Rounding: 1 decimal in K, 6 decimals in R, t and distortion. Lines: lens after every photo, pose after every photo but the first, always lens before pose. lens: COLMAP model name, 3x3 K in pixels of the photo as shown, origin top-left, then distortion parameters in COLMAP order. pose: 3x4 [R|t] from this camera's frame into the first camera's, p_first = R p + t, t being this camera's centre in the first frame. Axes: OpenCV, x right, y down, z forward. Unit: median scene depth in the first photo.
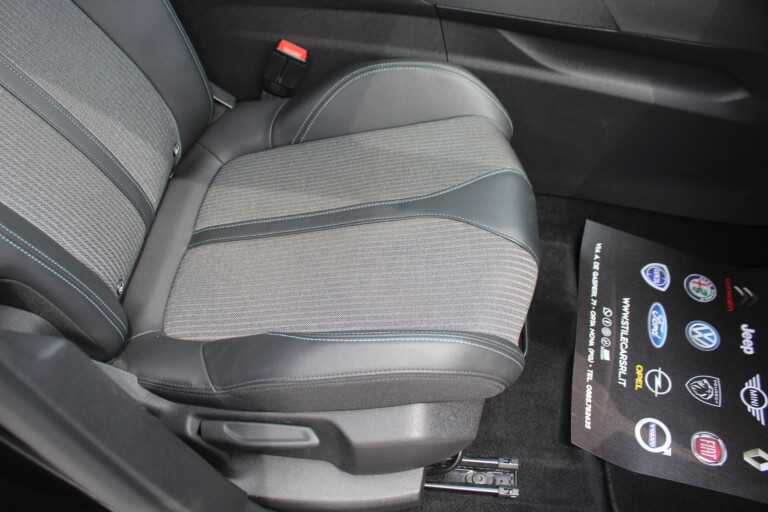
lens RADIAL K [[643.8, 0, 384.0], [0, 643.8, 256.0], [0, 0, 1]] dist [-0.158461, 0.134924]
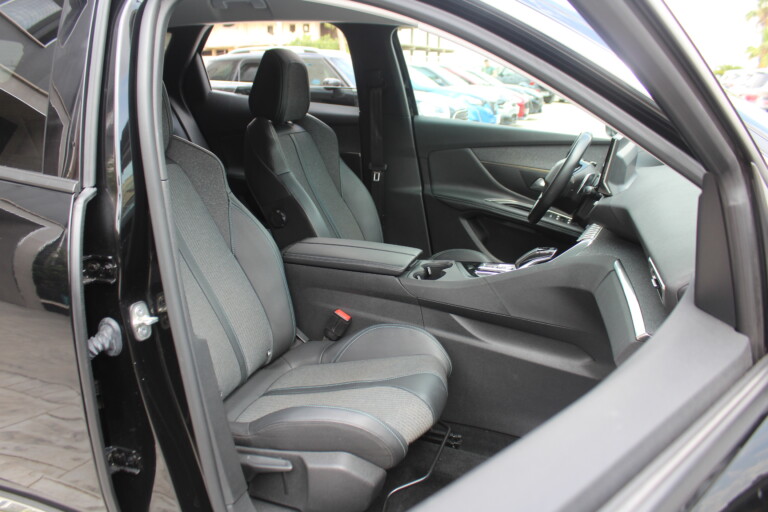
lens RADIAL K [[643.8, 0, 384.0], [0, 643.8, 256.0], [0, 0, 1]] dist [-0.158461, 0.134924]
pose [[0.970611, 0.092240, -0.222275, 0.376307], [-0.198412, 0.829410, -0.522218, 0.491925], [0.136187, 0.550973, 0.823336, -0.629176]]
